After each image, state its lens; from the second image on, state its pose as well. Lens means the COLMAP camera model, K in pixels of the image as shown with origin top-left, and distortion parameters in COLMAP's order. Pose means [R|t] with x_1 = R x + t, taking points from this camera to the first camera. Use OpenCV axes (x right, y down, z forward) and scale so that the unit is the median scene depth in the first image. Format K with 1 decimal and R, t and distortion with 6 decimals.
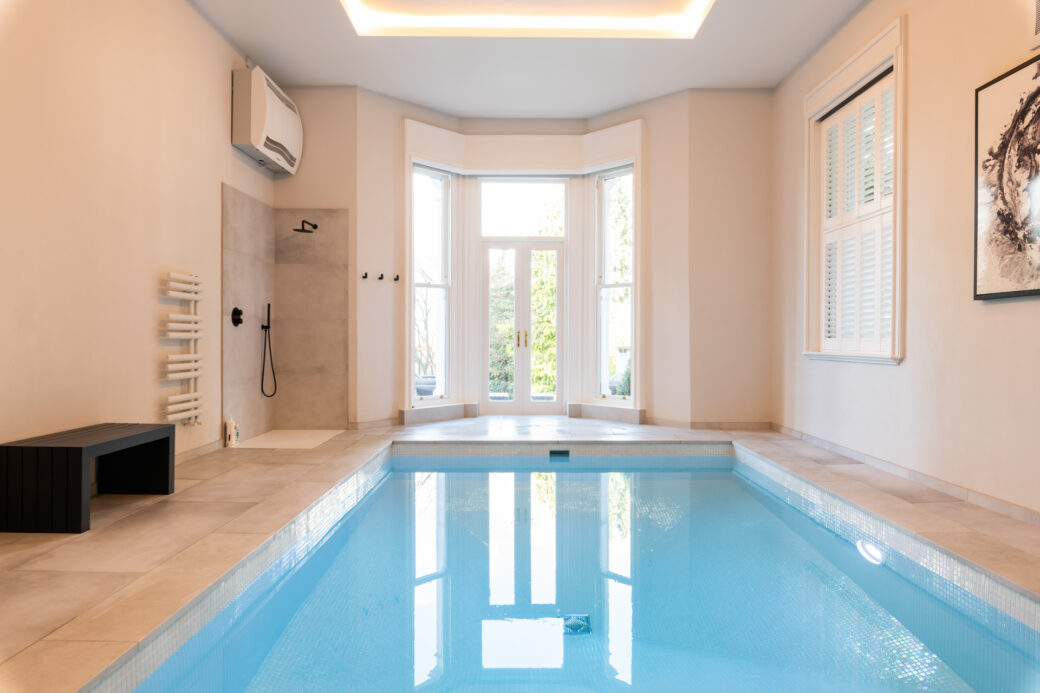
lens RADIAL K [[656.5, 0, 522.3], [0, 656.5, 344.5], [0, 0, 1]] dist [0.007243, -0.001777]
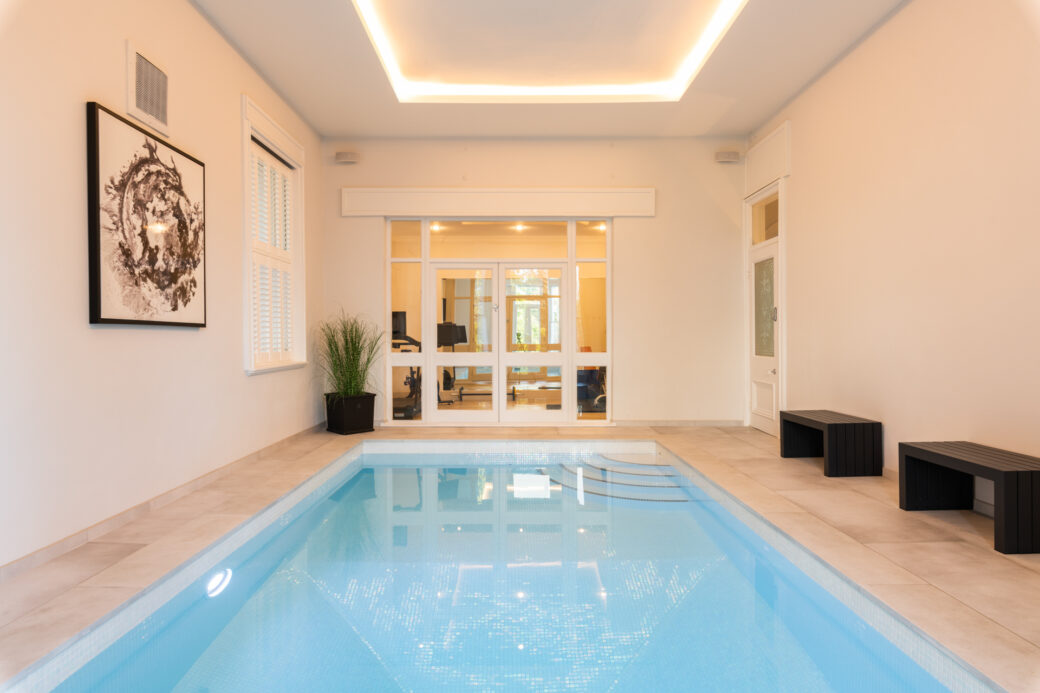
lens RADIAL K [[626.3, 0, 519.7], [0, 626.3, 340.3], [0, 0, 1]] dist [-0.001345, -0.000089]
pose [[-0.999858, 0.007525, -0.015083, 0.094496], [0.007298, 0.999860, 0.015060, -0.054292], [0.015194, 0.014947, -0.999773, 1.978611]]
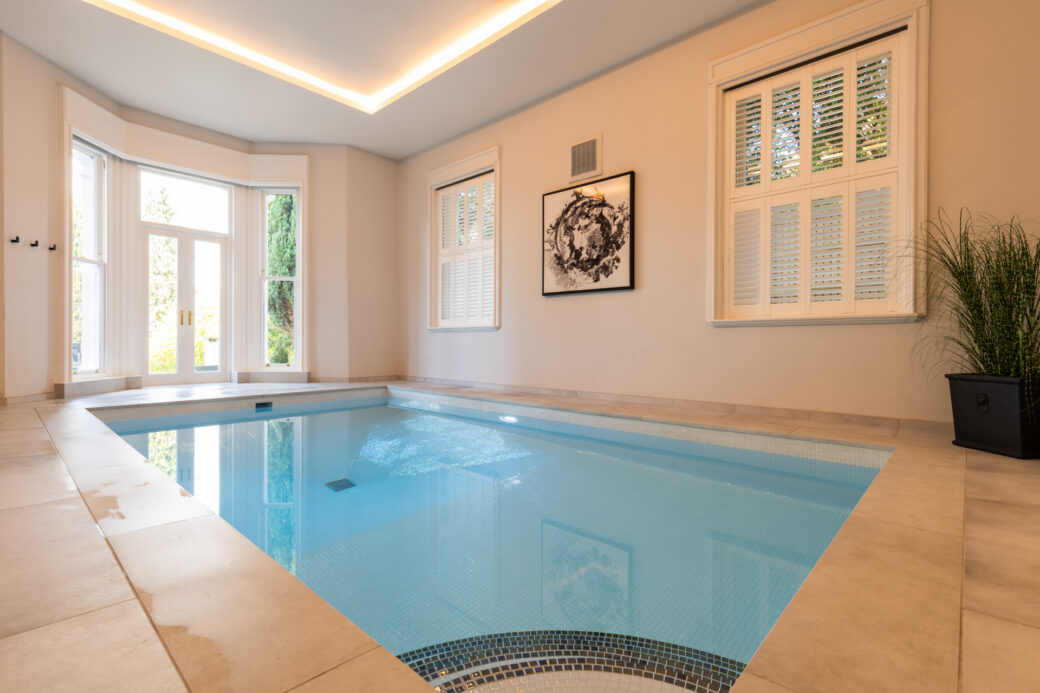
lens RADIAL K [[483.9, 0, 522.1], [0, 483.9, 346.1], [0, 0, 1]] dist [0.004931, -0.000417]
pose [[0.680639, -0.004899, 0.732603, -0.496060], [0.003898, 0.999988, 0.003066, 0.090094], [-0.732609, 0.000769, 0.680649, 0.006090]]
